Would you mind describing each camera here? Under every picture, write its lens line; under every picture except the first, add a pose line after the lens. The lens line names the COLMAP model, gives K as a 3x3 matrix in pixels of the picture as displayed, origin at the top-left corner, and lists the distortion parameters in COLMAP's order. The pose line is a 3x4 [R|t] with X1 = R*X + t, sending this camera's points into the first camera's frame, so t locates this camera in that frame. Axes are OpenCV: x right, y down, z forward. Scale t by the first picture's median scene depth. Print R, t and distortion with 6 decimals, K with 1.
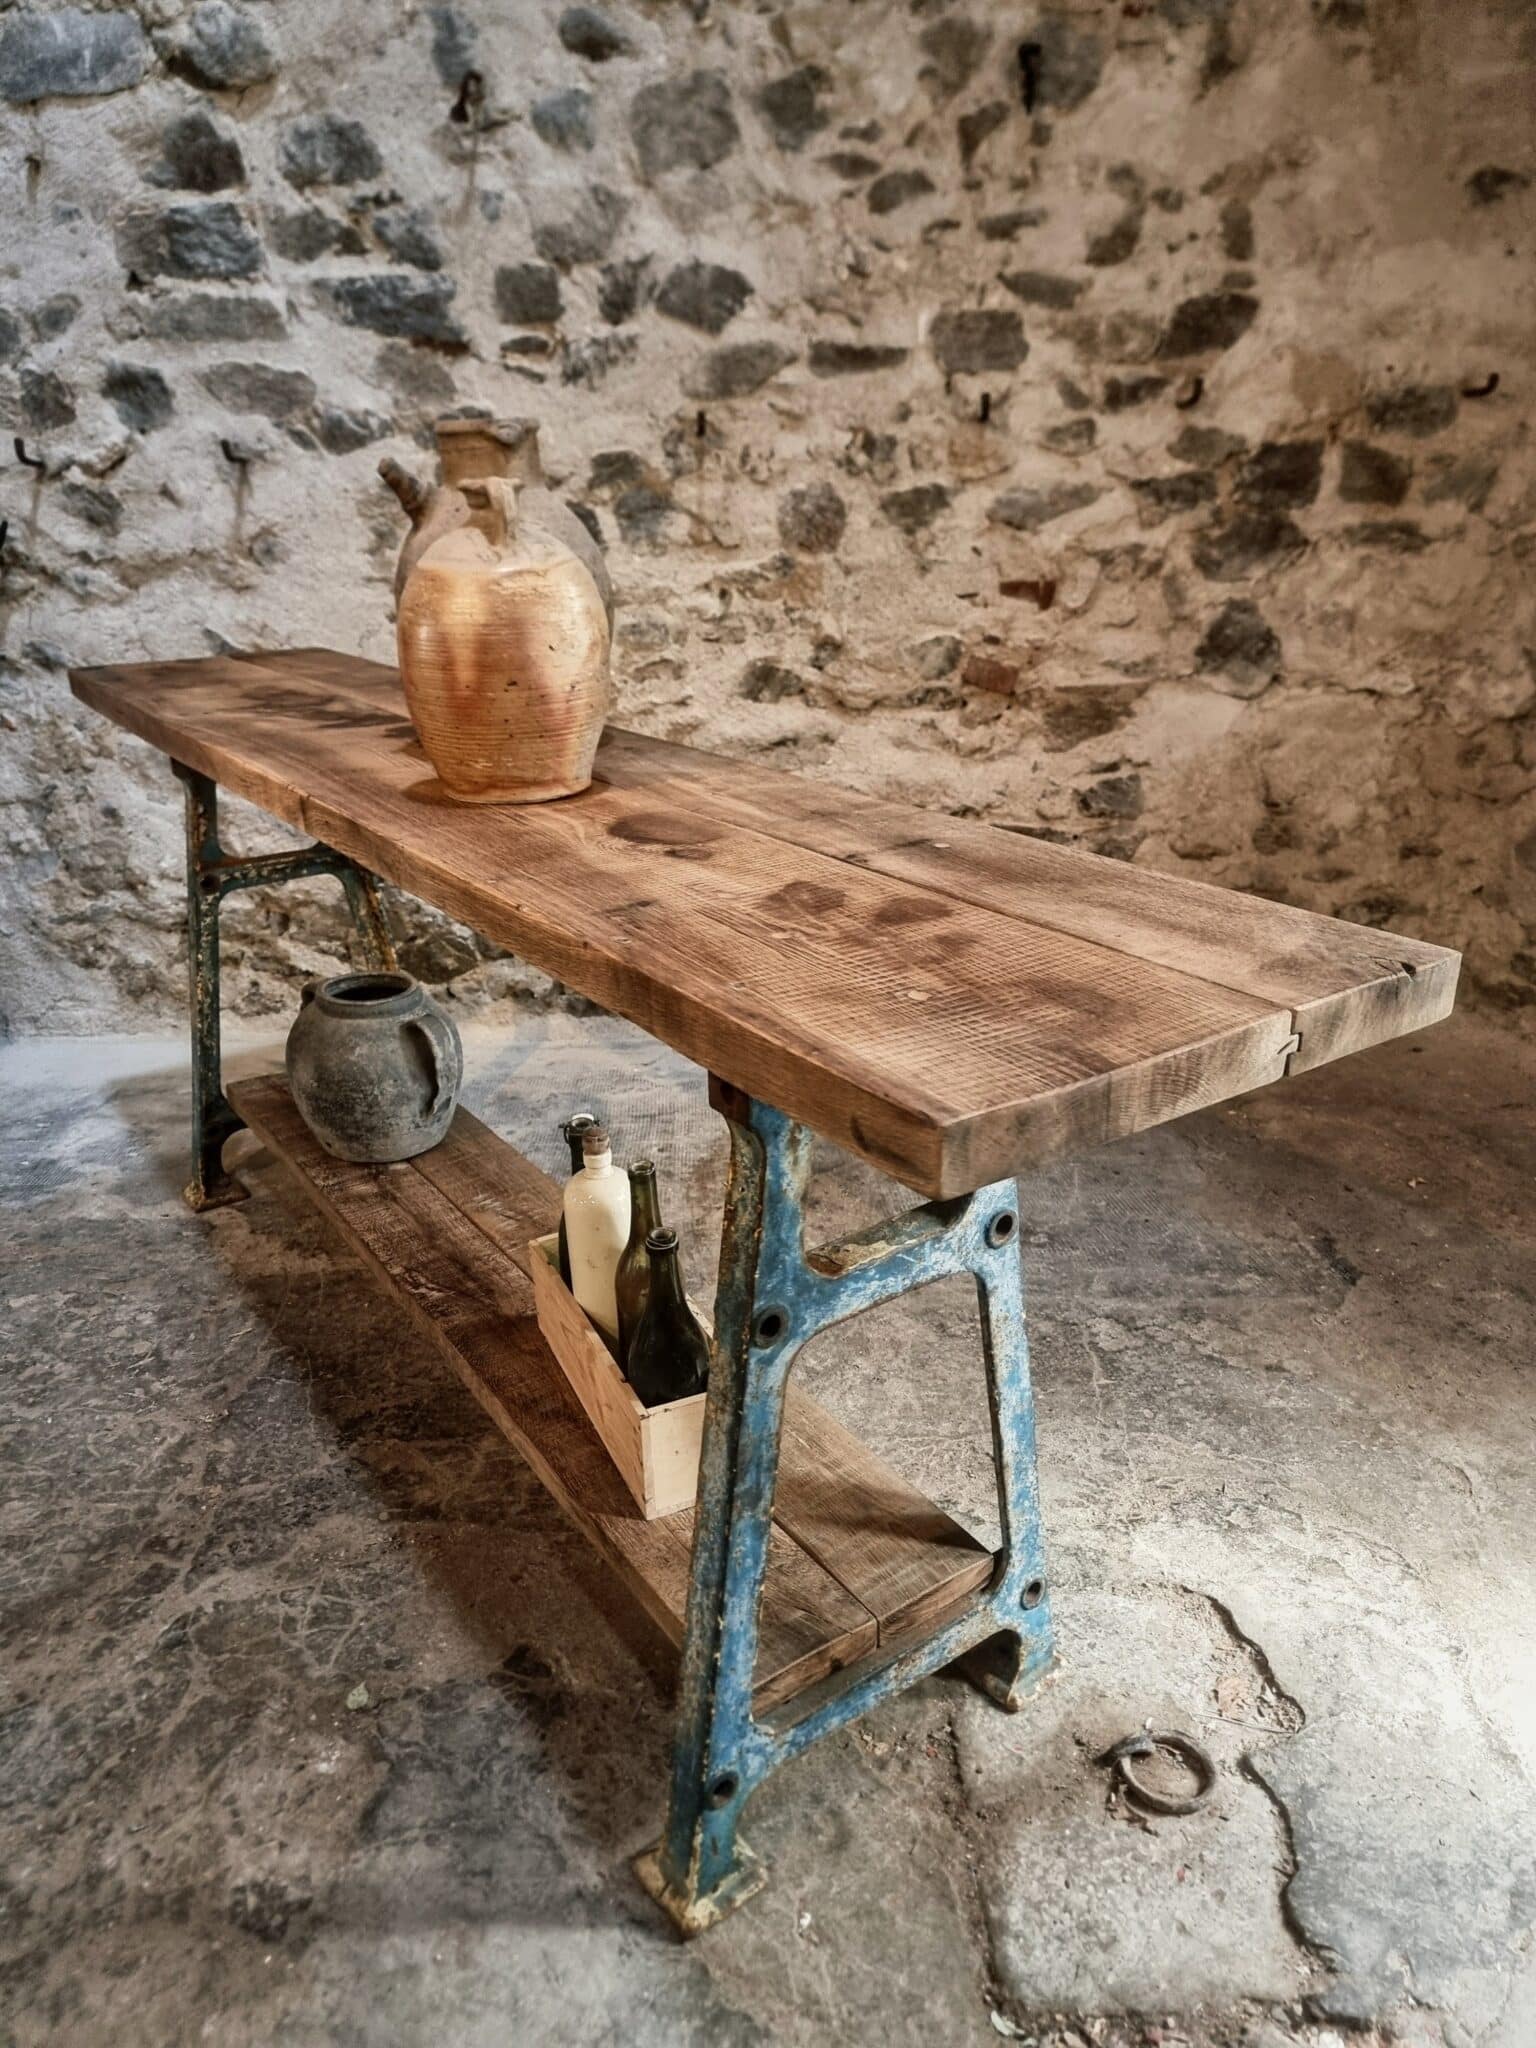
lens RADIAL K [[1434.6, 0, 739.8], [0, 1434.6, 1050.4], [0, 0, 1]] dist [0.059826, -0.059786]
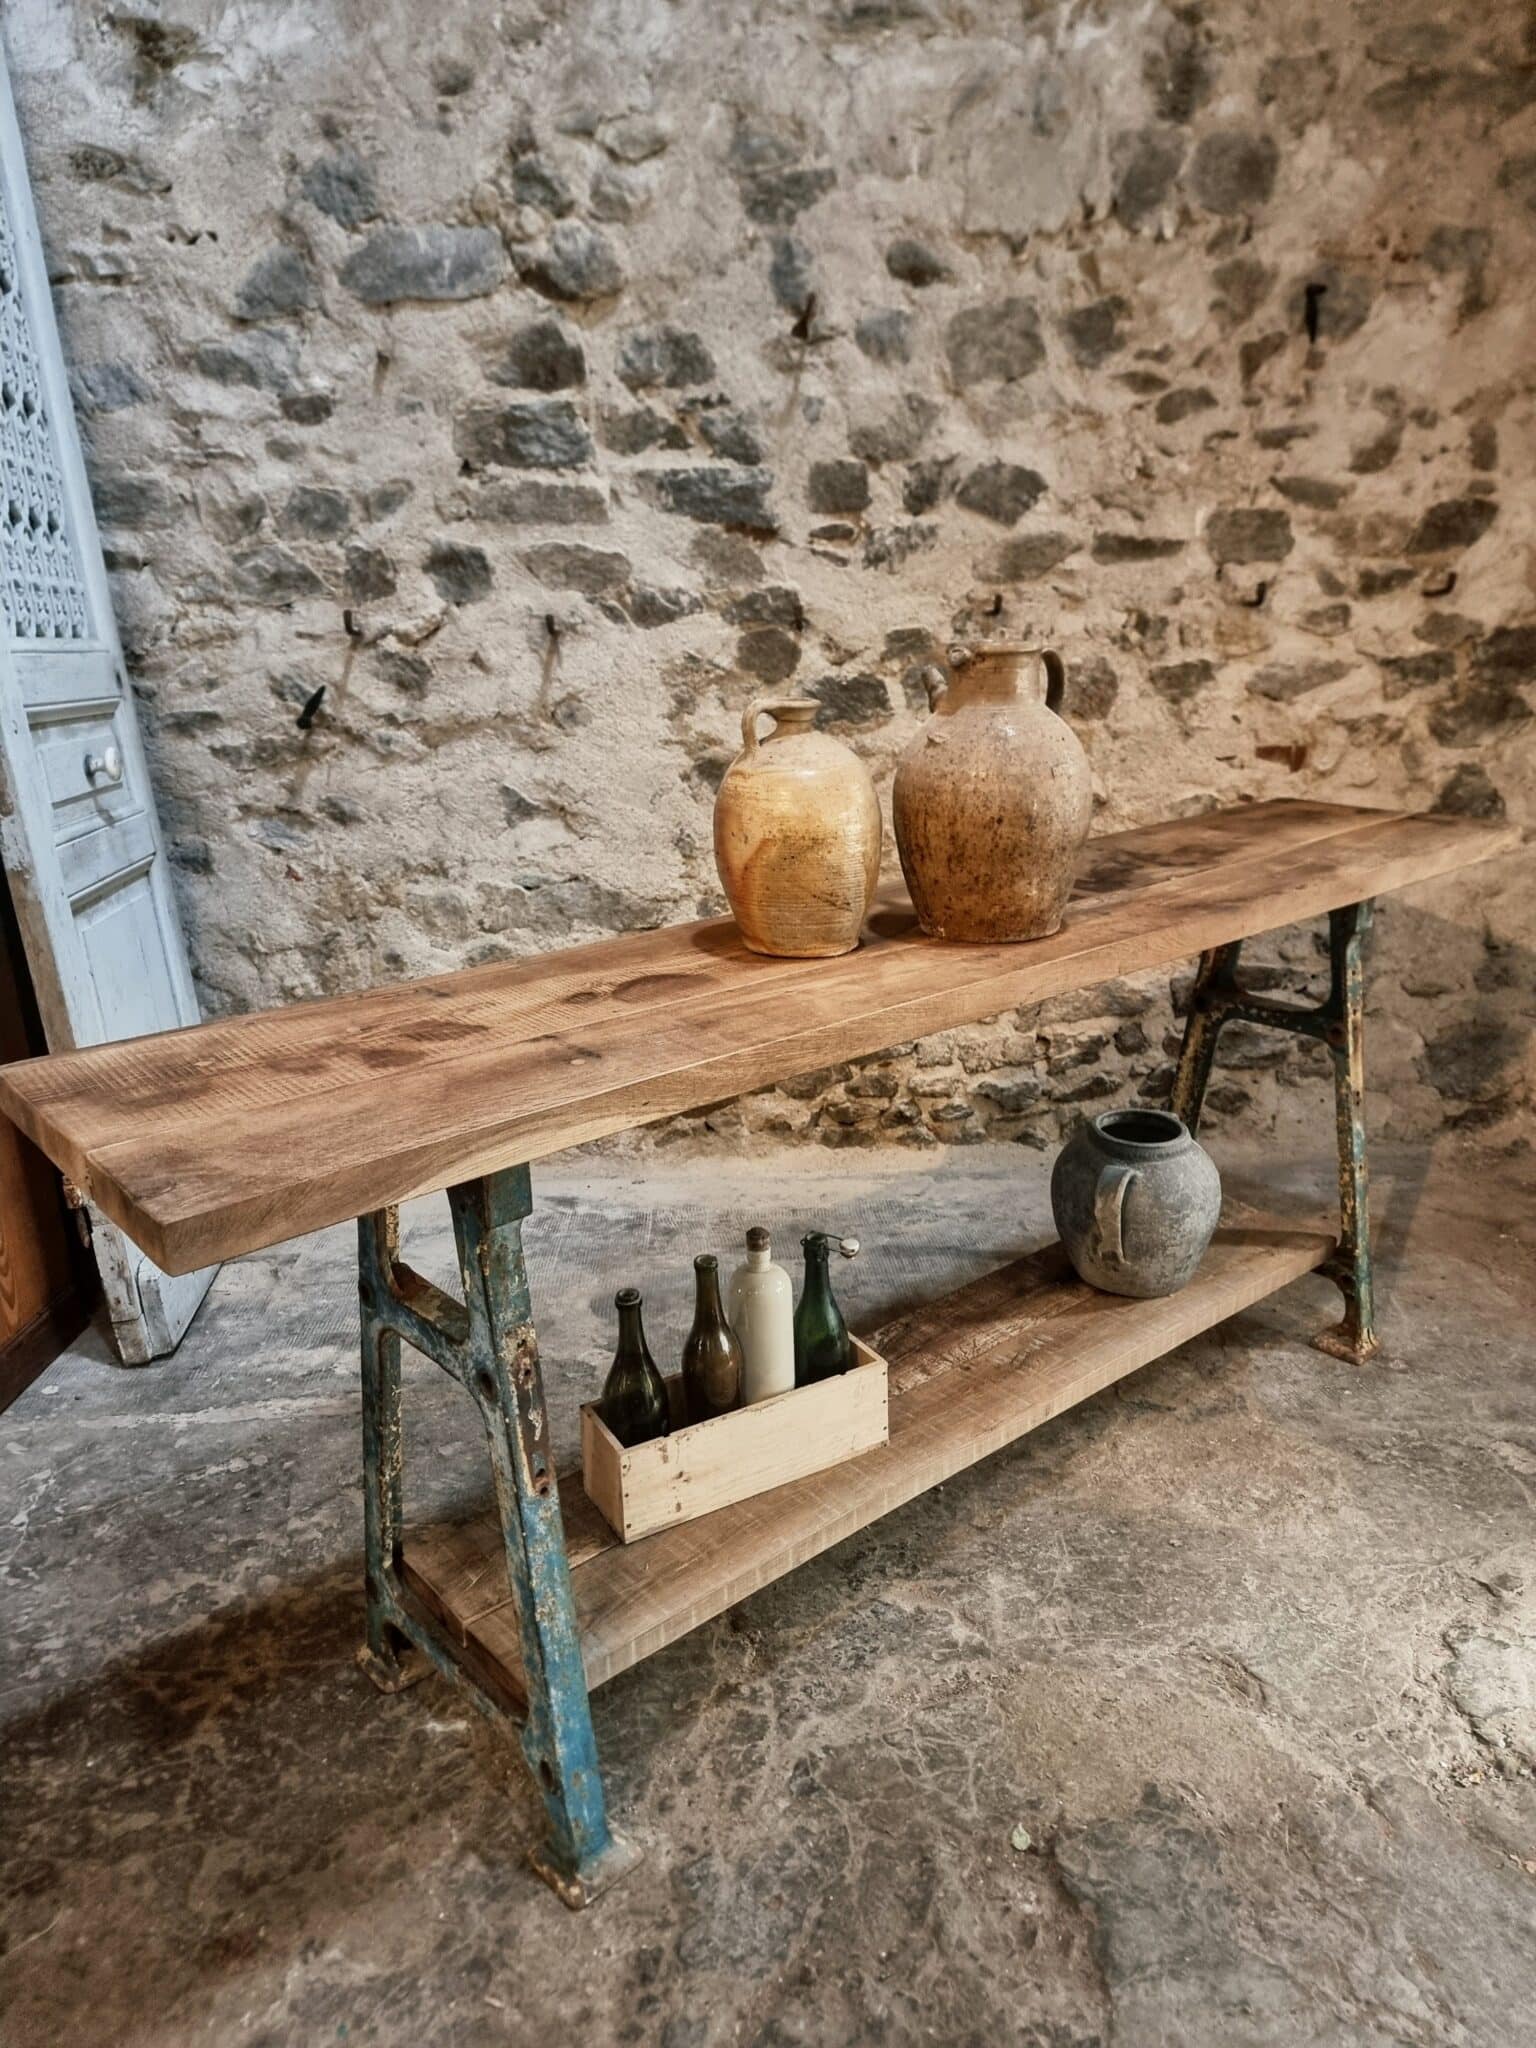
lens RADIAL K [[1431.5, 0, 758.5], [0, 1431.5, 1047.6], [0, 0, 1]] dist [0.065978, -0.067305]
pose [[0.997250, -0.009168, 0.073539, -0.279863], [0.014219, 0.997553, -0.068455, -0.030137], [-0.072731, 0.069313, 0.994940, -0.037534]]
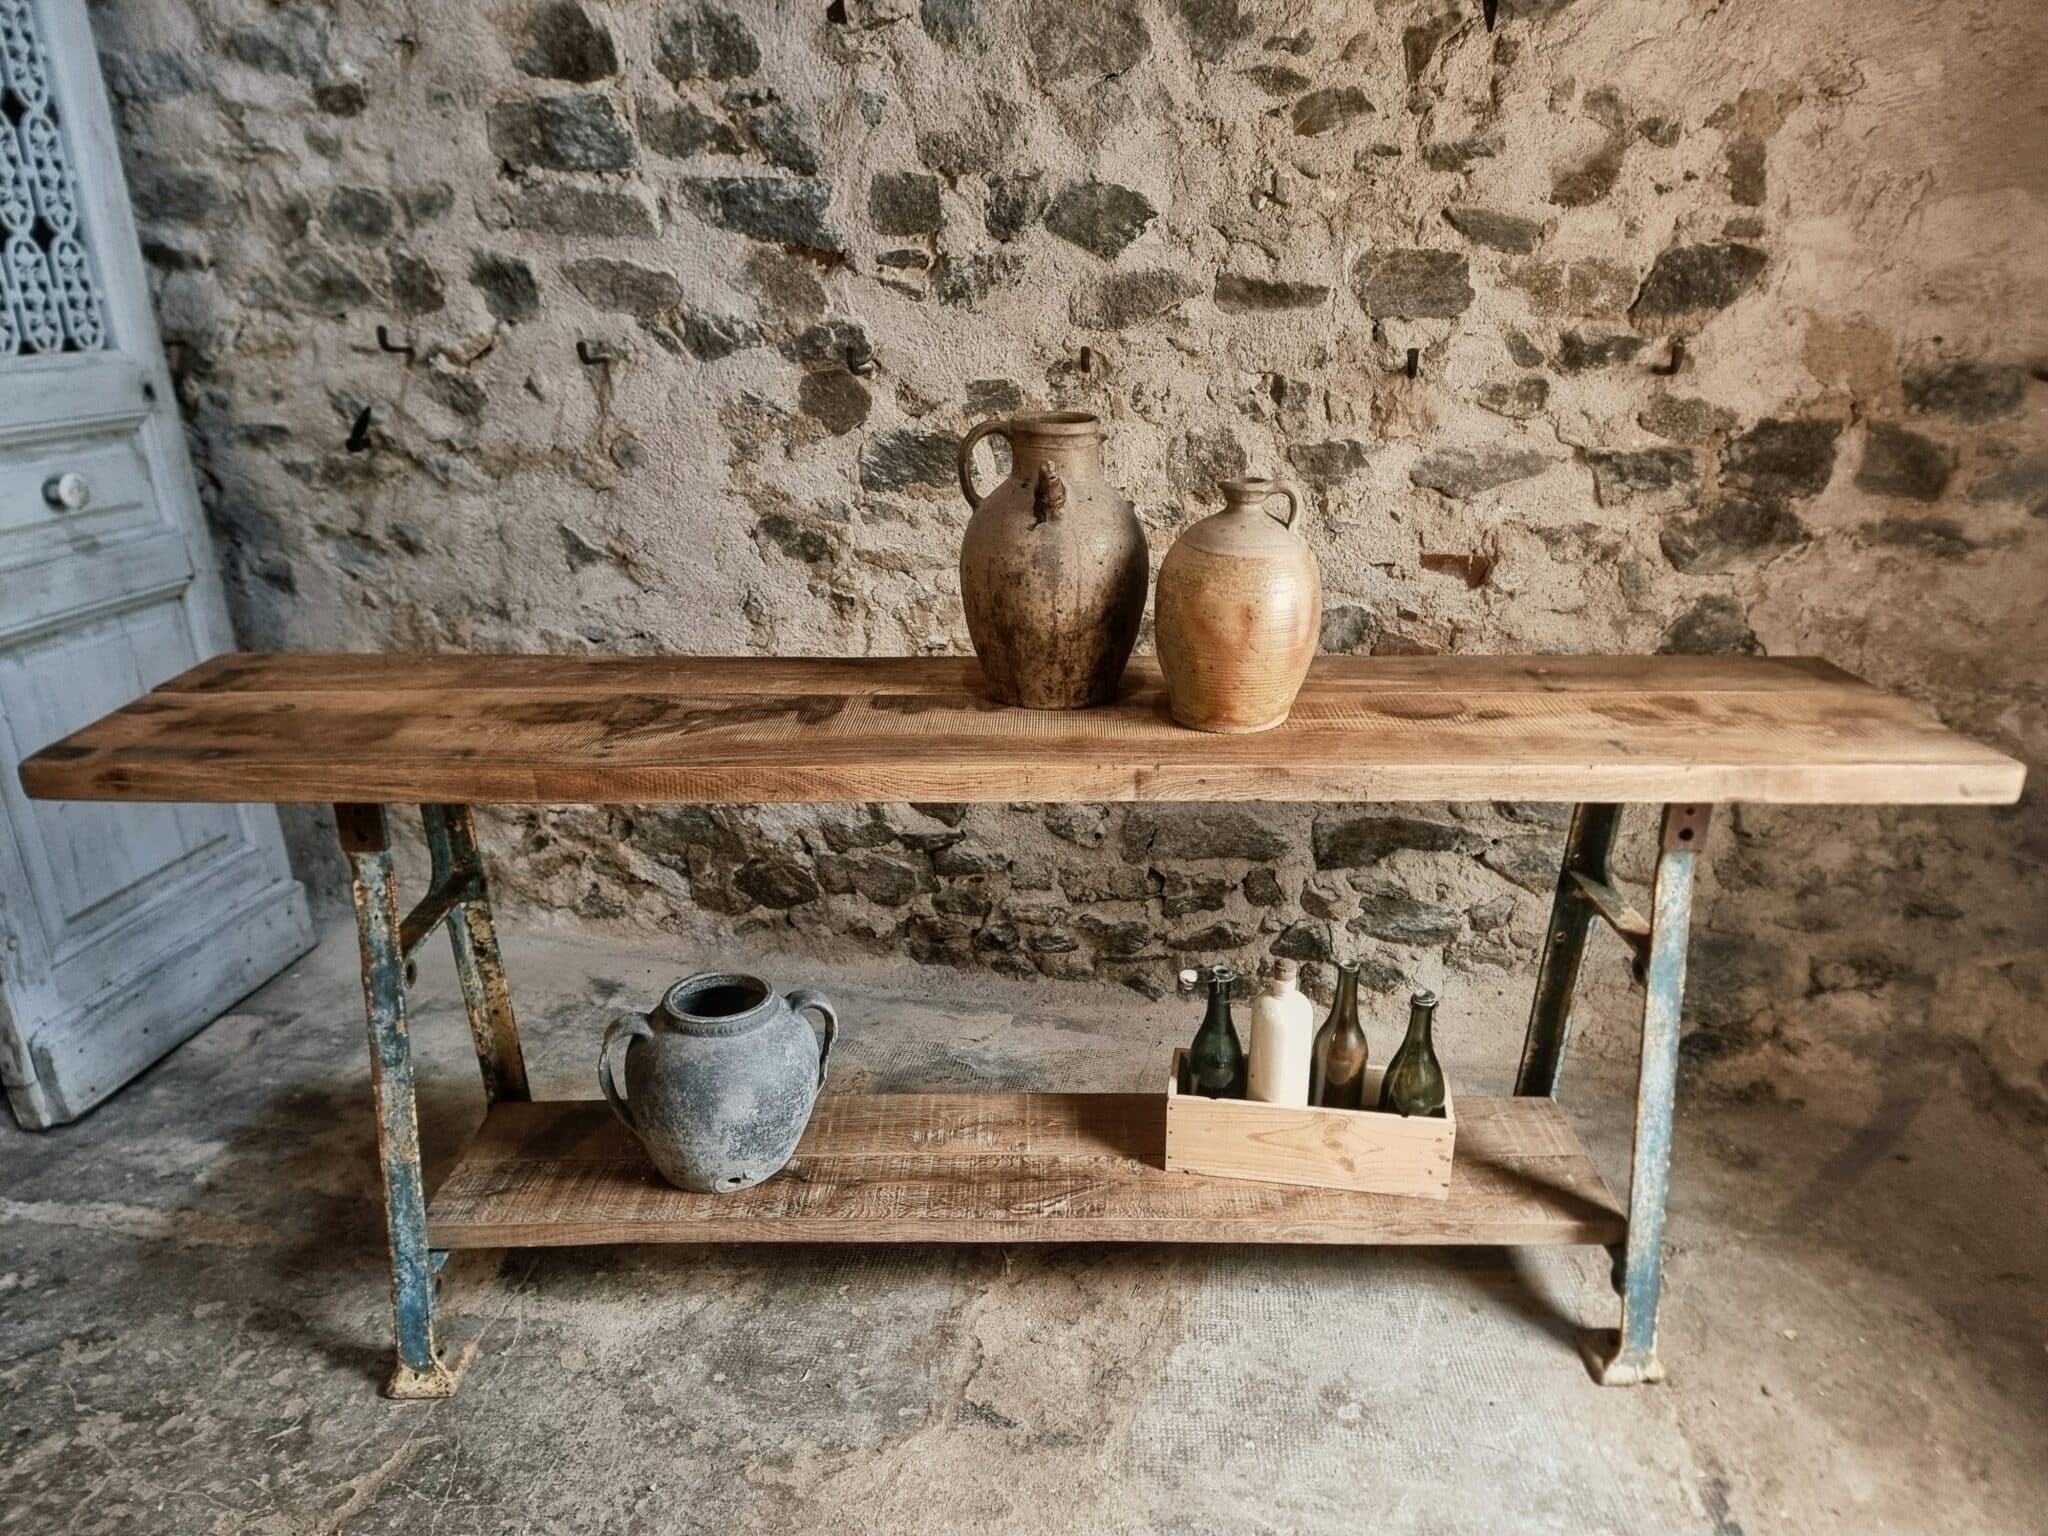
lens RADIAL K [[1416.4, 0, 1059.9], [0, 1416.4, 774.0], [0, 0, 1]] dist [0.079345, -0.078561]
pose [[0.984095, 0.101182, -0.146013, 0.107713], [-0.102803, 0.994695, -0.003574, -0.172079], [0.144877, 0.018528, 0.989276, 0.139480]]
